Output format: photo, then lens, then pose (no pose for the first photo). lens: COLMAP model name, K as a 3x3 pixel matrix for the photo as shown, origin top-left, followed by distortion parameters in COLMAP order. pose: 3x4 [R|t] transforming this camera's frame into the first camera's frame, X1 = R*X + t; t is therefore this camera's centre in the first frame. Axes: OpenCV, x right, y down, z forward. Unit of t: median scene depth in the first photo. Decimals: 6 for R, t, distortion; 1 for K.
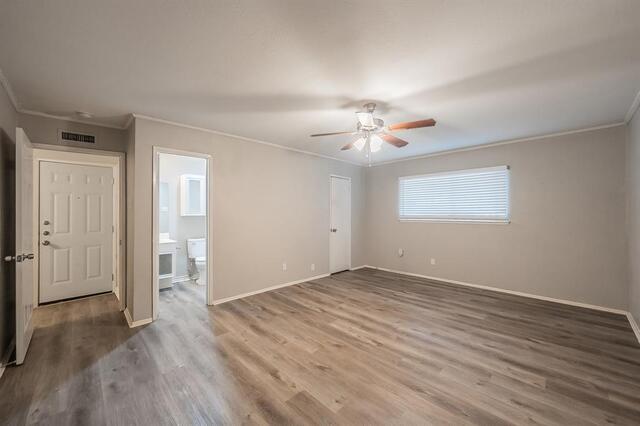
lens RADIAL K [[247.7, 0, 313.5], [0, 247.7, 211.5], [0, 0, 1]] dist [-0.000734, -0.000009]
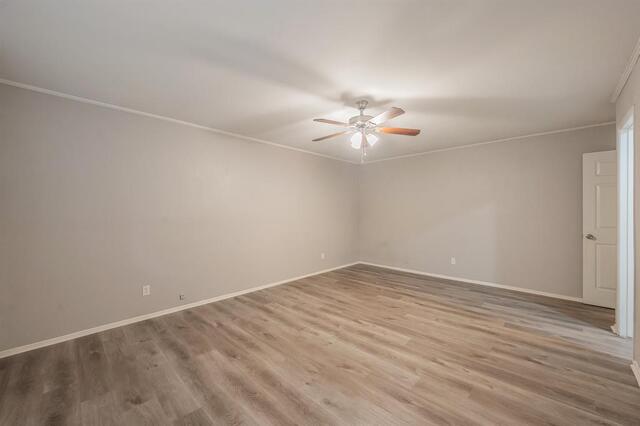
lens RADIAL K [[249.9, 0, 318.8], [0, 249.9, 212.5], [0, 0, 1]] dist [-0.000999, 0.000130]
pose [[-0.999155, 0.007820, -0.040339, 0.417164], [0.007887, 0.999968, -0.001501, 0.019778], [0.040326, -0.001818, -0.999185, 1.868636]]
